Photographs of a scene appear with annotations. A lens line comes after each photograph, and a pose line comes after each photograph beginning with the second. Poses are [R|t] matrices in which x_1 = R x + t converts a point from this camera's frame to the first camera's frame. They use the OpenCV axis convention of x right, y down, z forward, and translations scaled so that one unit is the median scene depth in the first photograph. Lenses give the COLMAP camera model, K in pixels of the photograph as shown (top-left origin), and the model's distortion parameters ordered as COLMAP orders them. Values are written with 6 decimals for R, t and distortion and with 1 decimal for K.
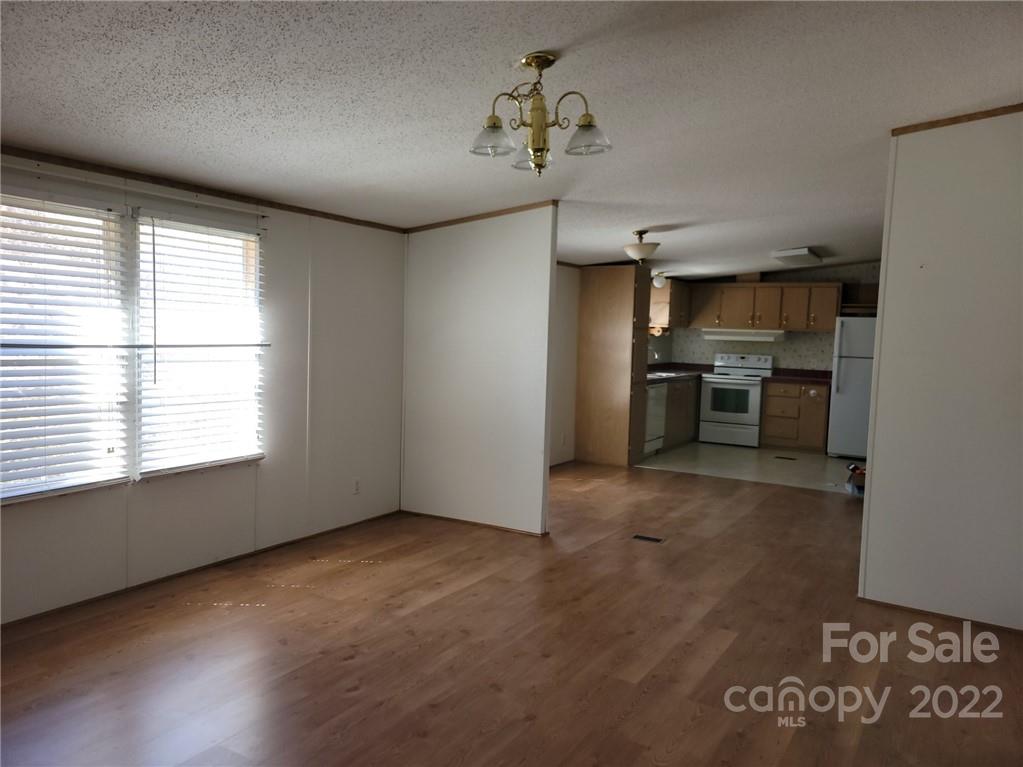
lens RADIAL K [[773.6, 0, 511.5], [0, 773.6, 385.9], [0, 0, 1]] dist [0.063272, -0.012641]
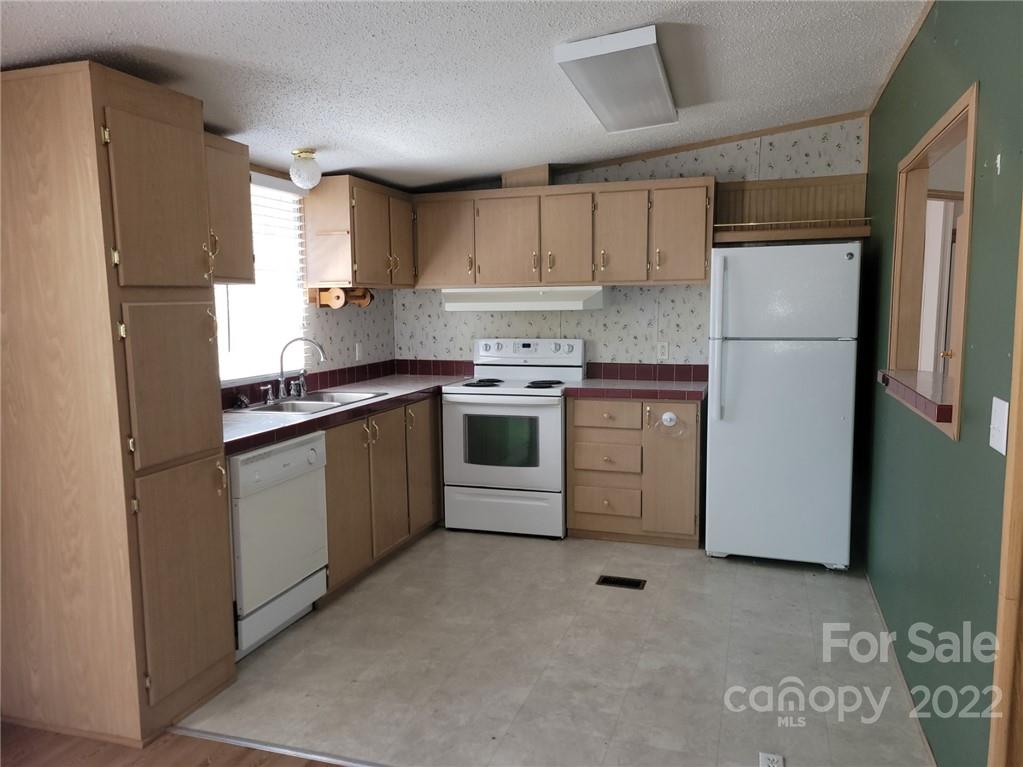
lens RADIAL K [[773.6, 0, 512.0], [0, 773.6, 385.4], [0, 0, 1]] dist [0.063272, -0.012641]
pose [[0.974356, -0.065825, 0.215170, 0.188229], [0.058281, 0.997449, 0.041228, -0.032773], [-0.217335, -0.027631, 0.975706, 0.543069]]
